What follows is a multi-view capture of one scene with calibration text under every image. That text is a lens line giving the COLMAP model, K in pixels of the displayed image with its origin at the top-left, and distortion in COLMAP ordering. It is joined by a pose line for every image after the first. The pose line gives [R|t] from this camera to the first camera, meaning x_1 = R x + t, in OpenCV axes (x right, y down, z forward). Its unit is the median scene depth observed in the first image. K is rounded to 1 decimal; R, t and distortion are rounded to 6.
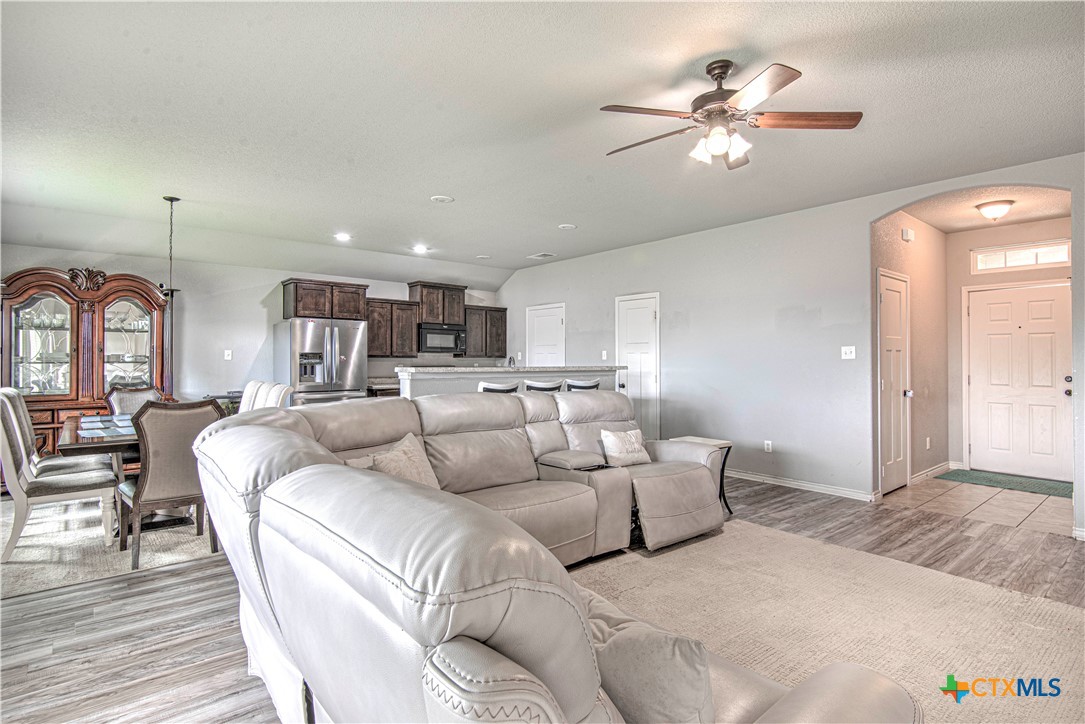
lens RADIAL K [[542.3, 0, 561.2], [0, 542.3, 353.4], [0, 0, 1]] dist [0.021564, -0.020266]
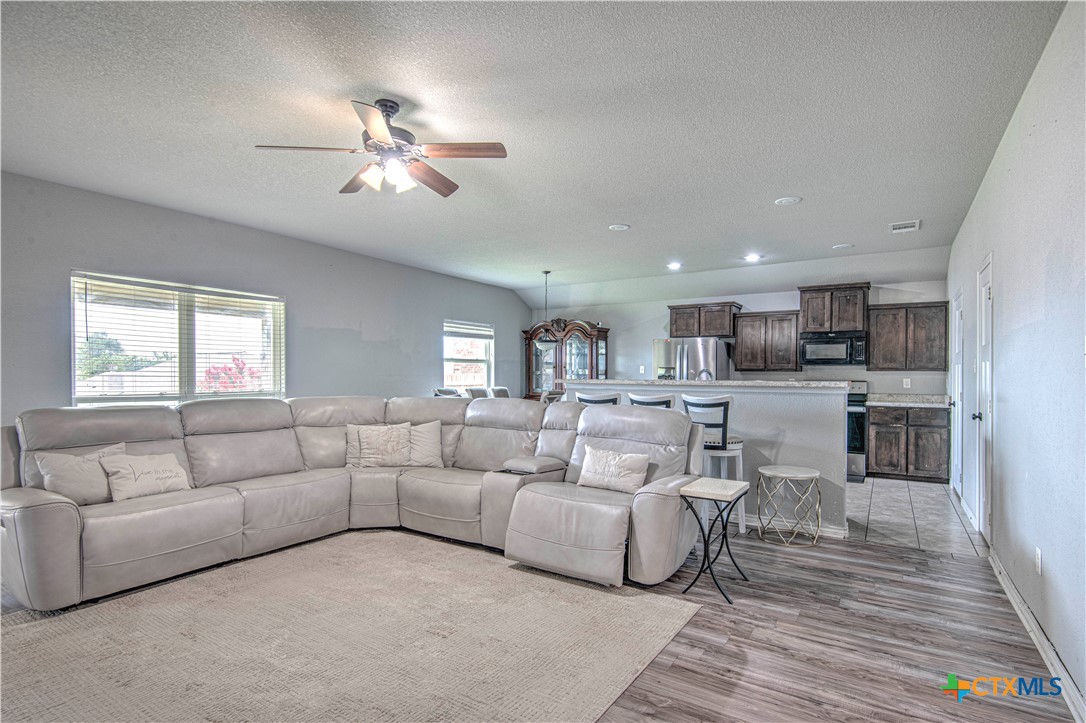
lens RADIAL K [[545.5, 0, 549.4], [0, 545.5, 375.9], [0, 0, 1]] dist [0.033148, -0.025868]
pose [[0.291668, 0.004452, -0.956509, 0.604163], [0.008624, 0.999936, 0.007284, 0.006182], [0.956481, -0.010373, 0.291611, 0.403605]]
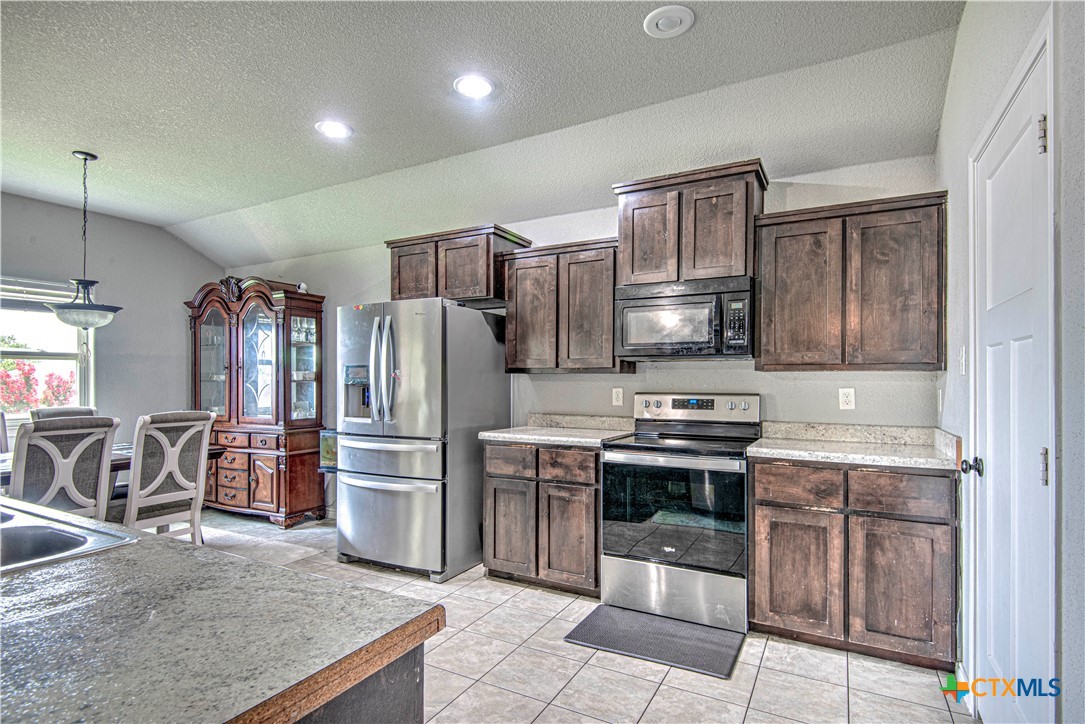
lens RADIAL K [[534.7, 0, 545.4], [0, 534.7, 379.5], [0, 0, 1]] dist [0.027156, -0.021432]
pose [[0.343315, 0.002579, -0.939217, 0.123760], [0.013508, 0.999879, 0.007684, 0.011216], [0.939123, -0.015325, 0.343238, 0.984595]]
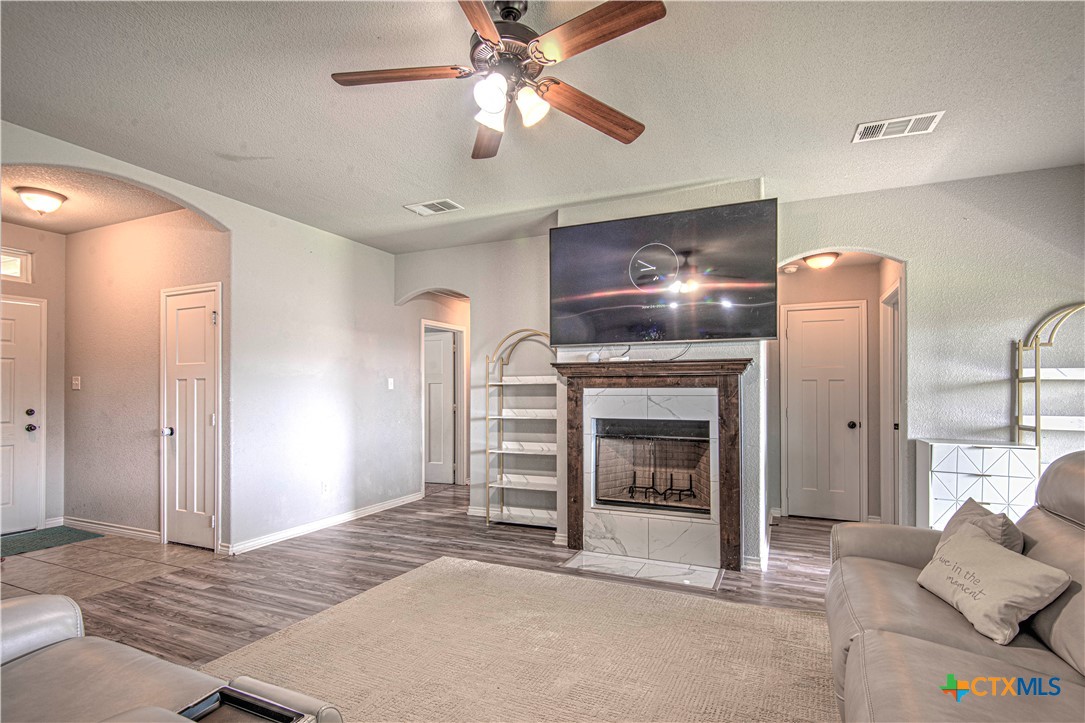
lens RADIAL K [[524.9, 0, 556.6], [0, 524.9, 388.8], [0, 0, 1]] dist [0.026330, -0.020009]
pose [[-0.426317, 0.002495, 0.904570, -0.158481], [-0.011335, 0.999903, -0.008100, 0.005872], [-0.904503, -0.013706, -0.426247, 0.492801]]
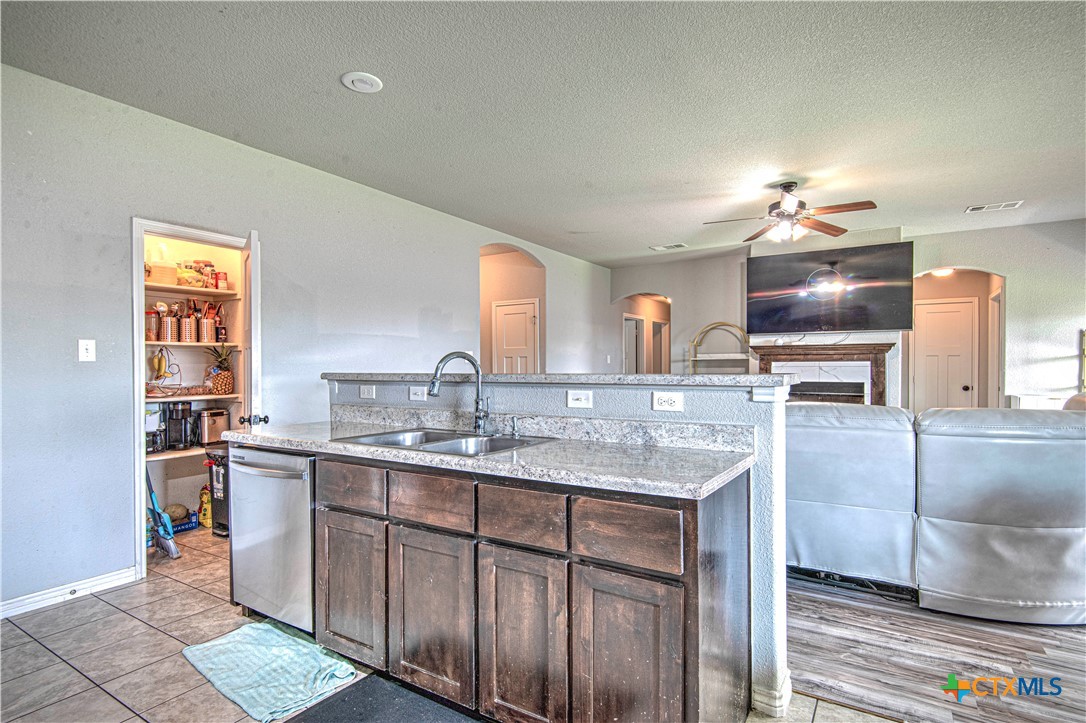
lens RADIAL K [[549.2, 0, 547.9], [0, 549.2, 372.1], [0, 0, 1]] dist [0.023932, -0.014916]
pose [[-0.289815, -0.010859, 0.957021, -0.458465], [-0.009440, 0.999919, 0.008487, 0.013577], [-0.957036, -0.006575, -0.289894, 0.890326]]
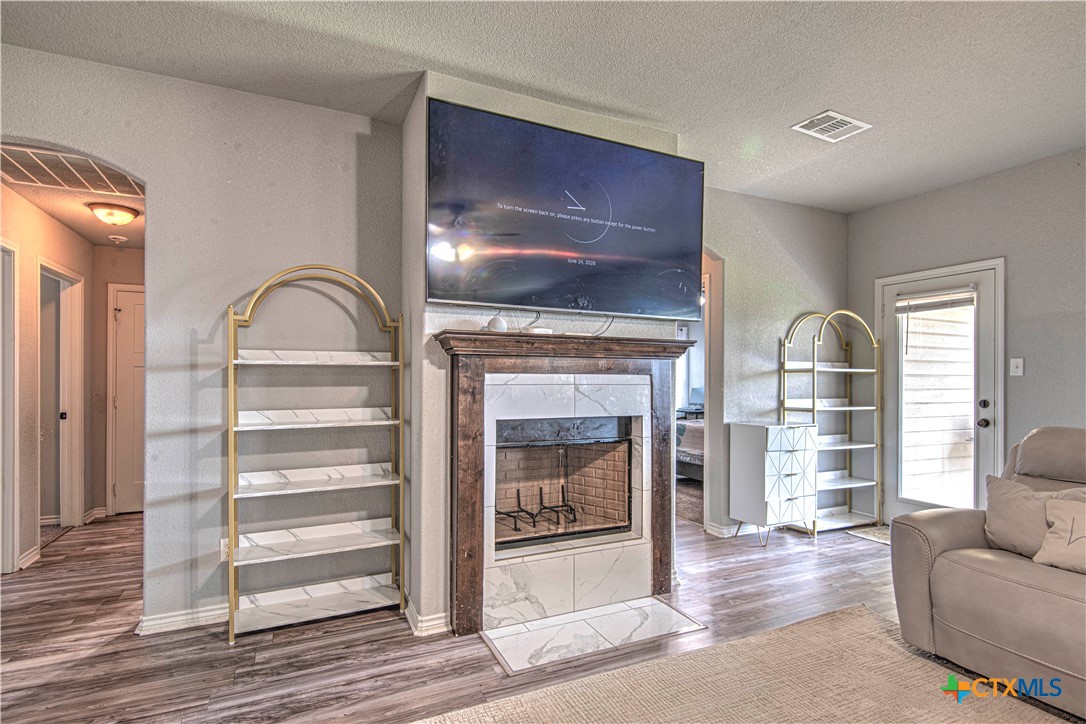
lens RADIAL K [[535.2, 0, 545.9], [0, 535.2, 379.5], [0, 0, 1]] dist [0.027156, -0.021432]
pose [[-0.961702, -0.003773, 0.274070, 0.249440], [-0.007477, 0.999894, -0.012473, 0.009171], [-0.273994, -0.014045, -0.961629, 0.572945]]
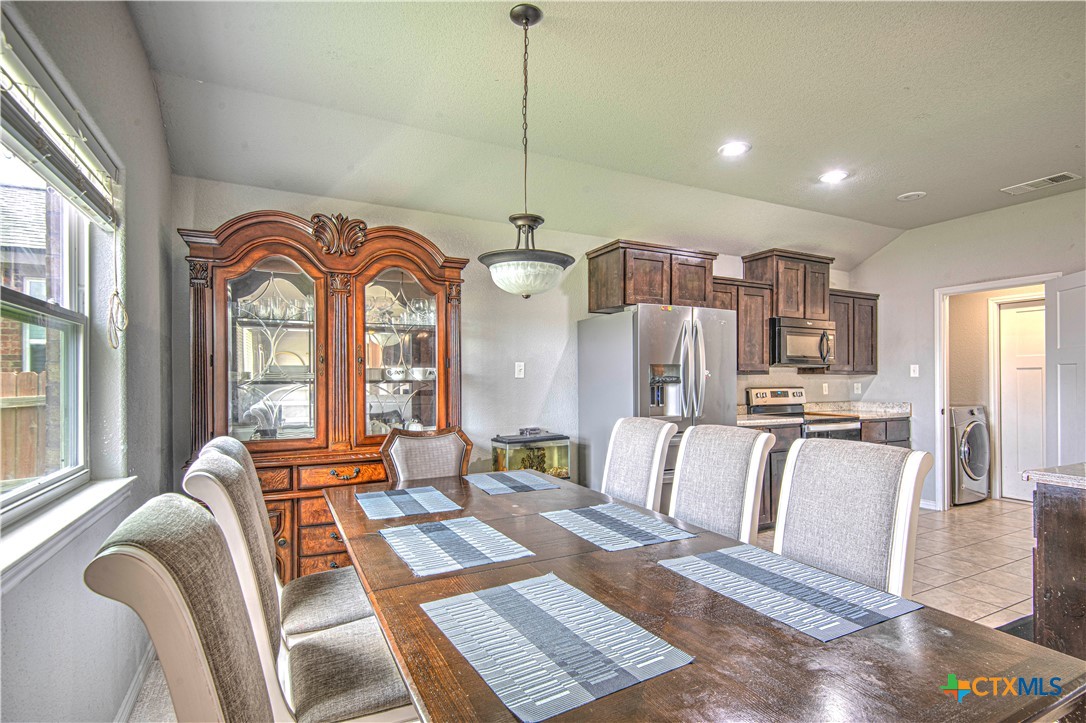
lens RADIAL K [[528.1, 0, 548.7], [0, 528.1, 378.3], [0, 0, 1]] dist [0.035997, -0.029070]
pose [[0.969598, -0.003598, -0.244675, -0.439763], [0.005596, 0.999956, 0.007475, 0.008160], [0.244637, -0.008617, 0.969576, 0.432915]]
